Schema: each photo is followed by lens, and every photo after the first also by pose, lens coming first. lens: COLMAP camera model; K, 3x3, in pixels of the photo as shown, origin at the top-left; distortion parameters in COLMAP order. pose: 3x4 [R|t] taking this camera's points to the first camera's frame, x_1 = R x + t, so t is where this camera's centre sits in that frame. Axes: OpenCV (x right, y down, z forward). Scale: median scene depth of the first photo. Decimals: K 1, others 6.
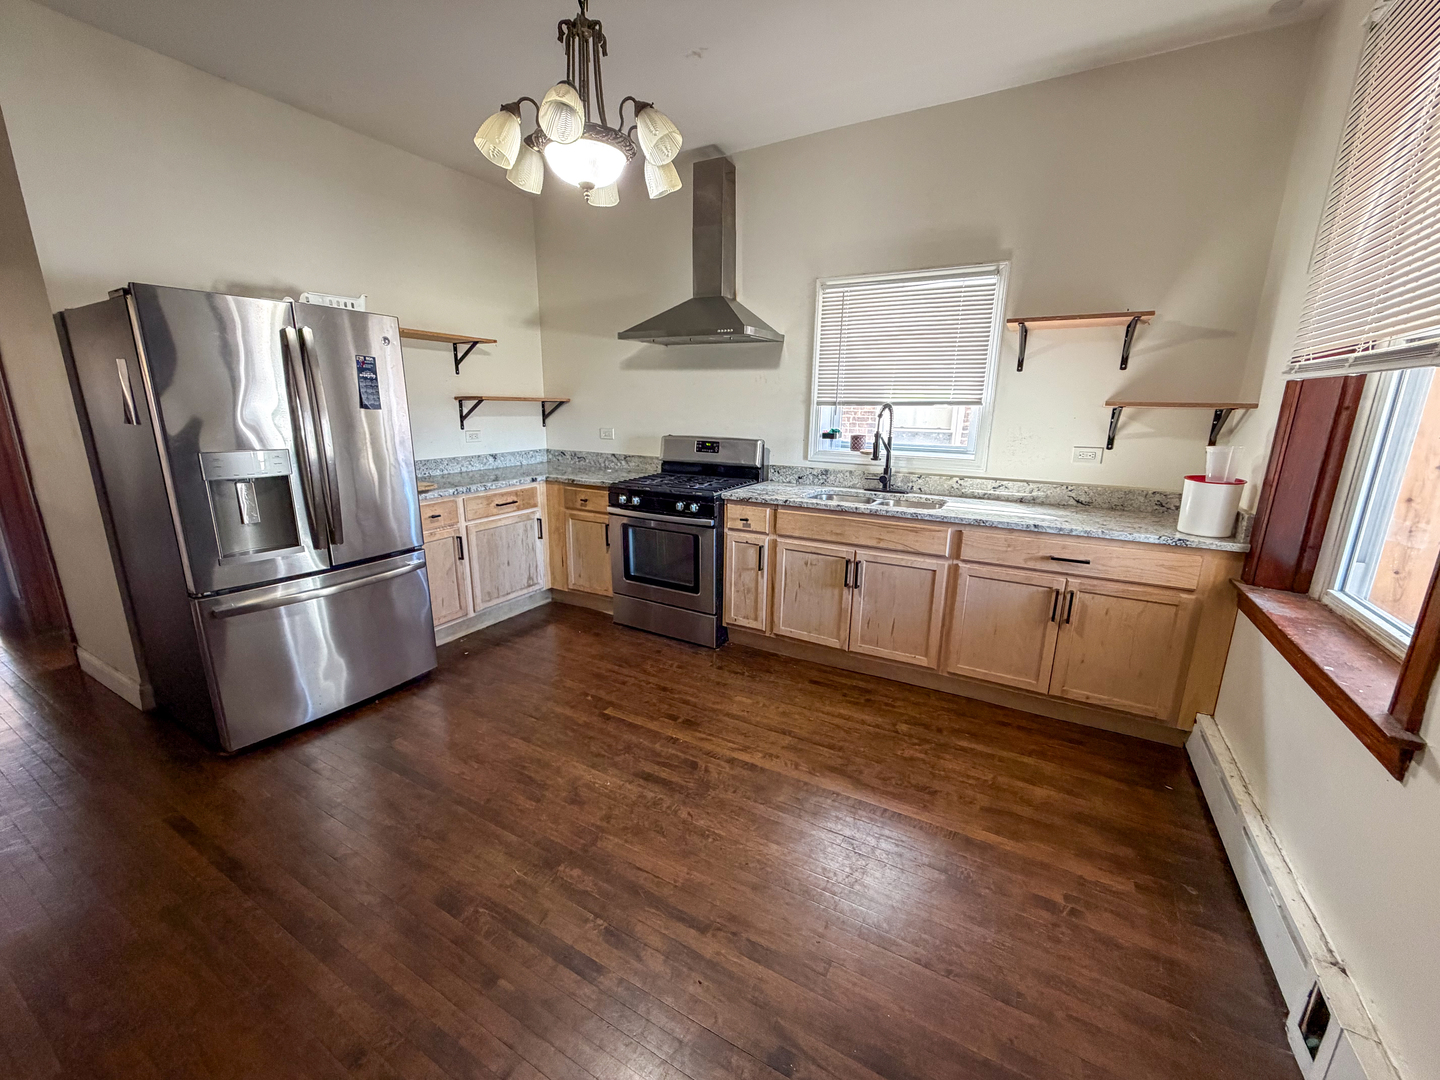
lens RADIAL K [[574.9, 0, 714.2], [0, 574.9, 539.0], [0, 0, 1]] dist [0.002489, -0.000853]
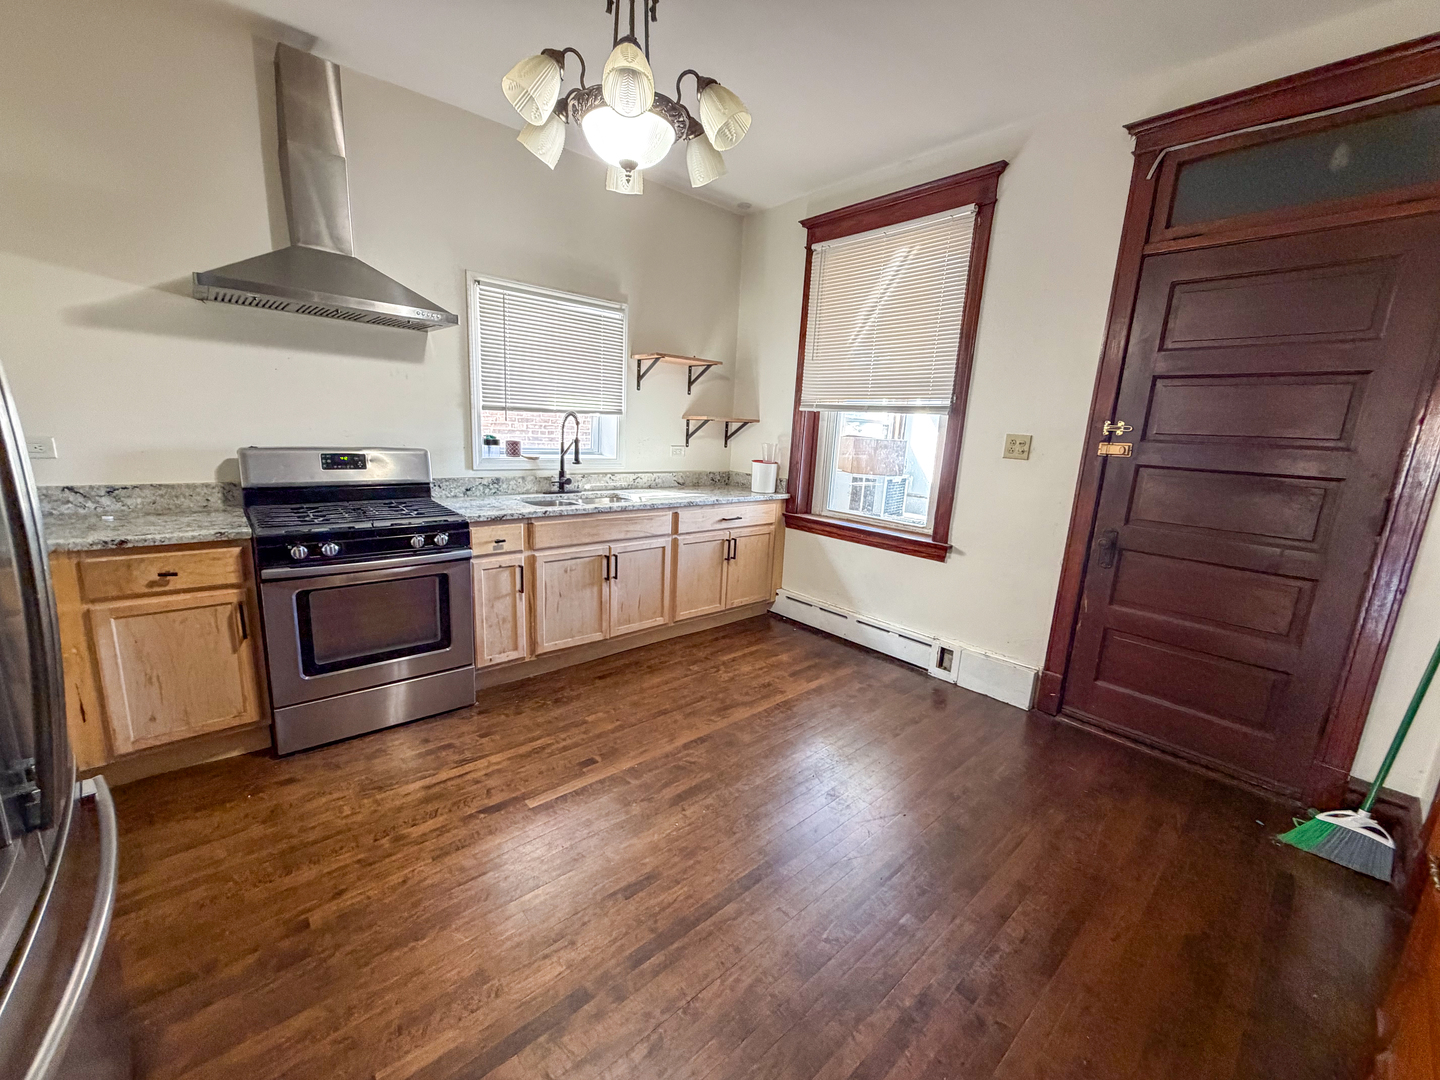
lens RADIAL K [[574.9, 0, 717.1], [0, 574.9, 539.5], [0, 0, 1]] dist [0.002489, -0.000853]
pose [[0.321496, -0.184387, 0.928785, -0.683276], [0.174623, 0.975580, 0.133231, -0.099027], [-0.930670, 0.119354, 0.345843, 0.407632]]
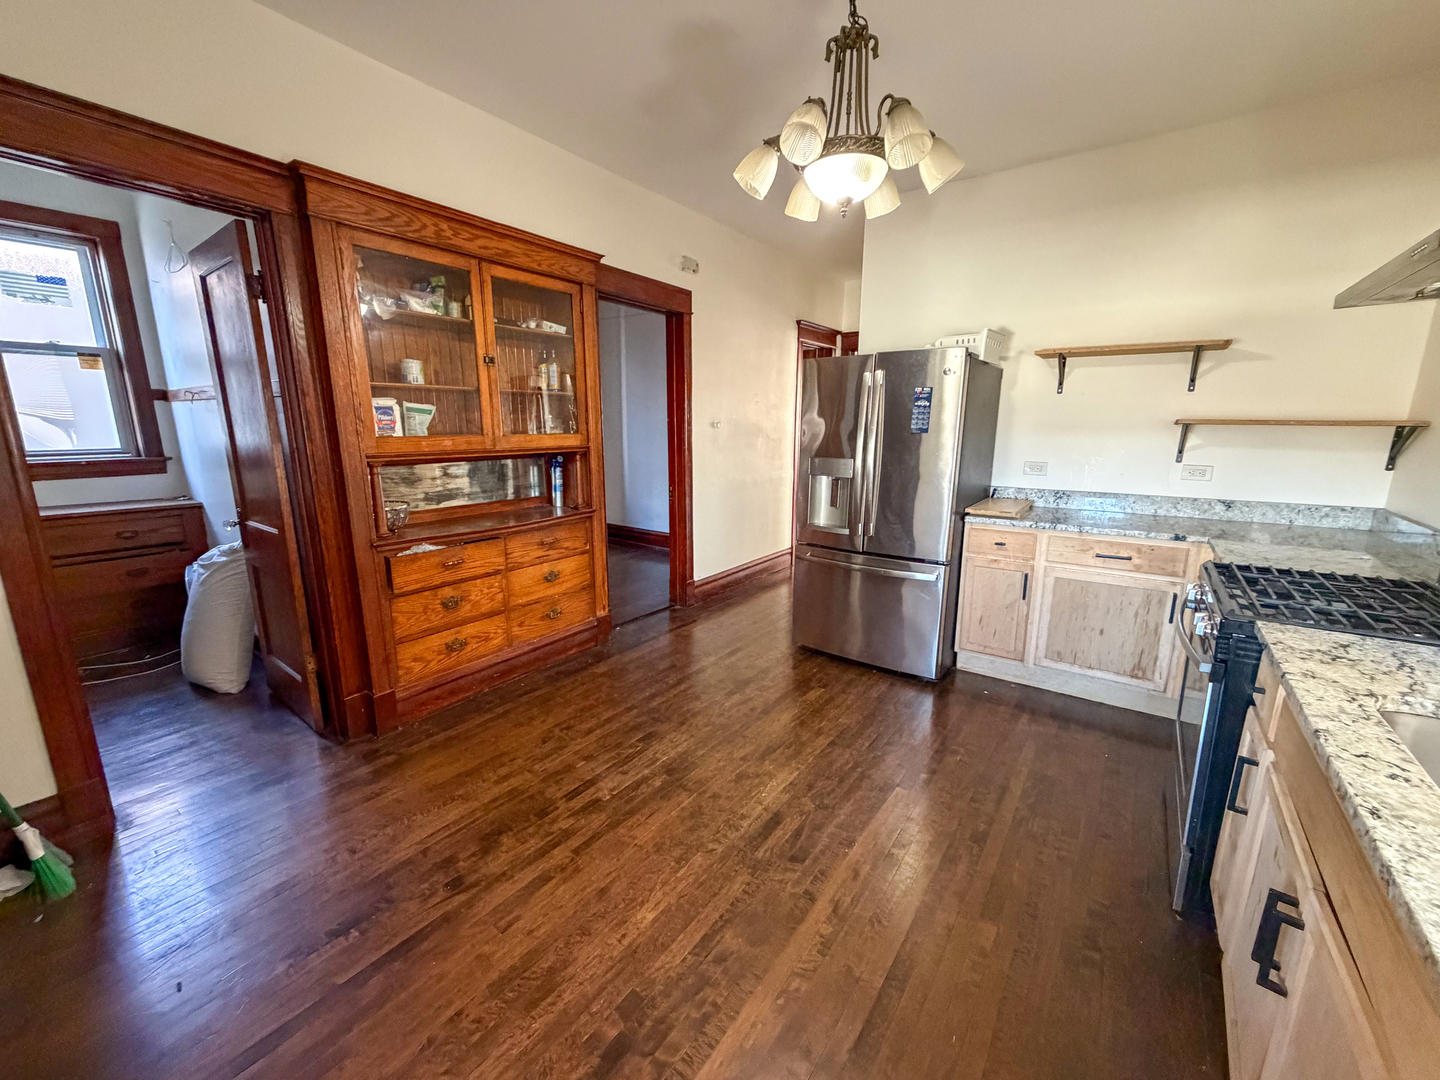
lens RADIAL K [[574.9, 0, 719.3], [0, 574.9, 541.8], [0, 0, 1]] dist [0.002489, -0.000853]
pose [[-0.108245, 0.195986, -0.974614, 0.533550], [-0.233593, 0.947911, 0.216560, -0.149066], [0.966291, 0.251104, -0.056826, 0.629431]]
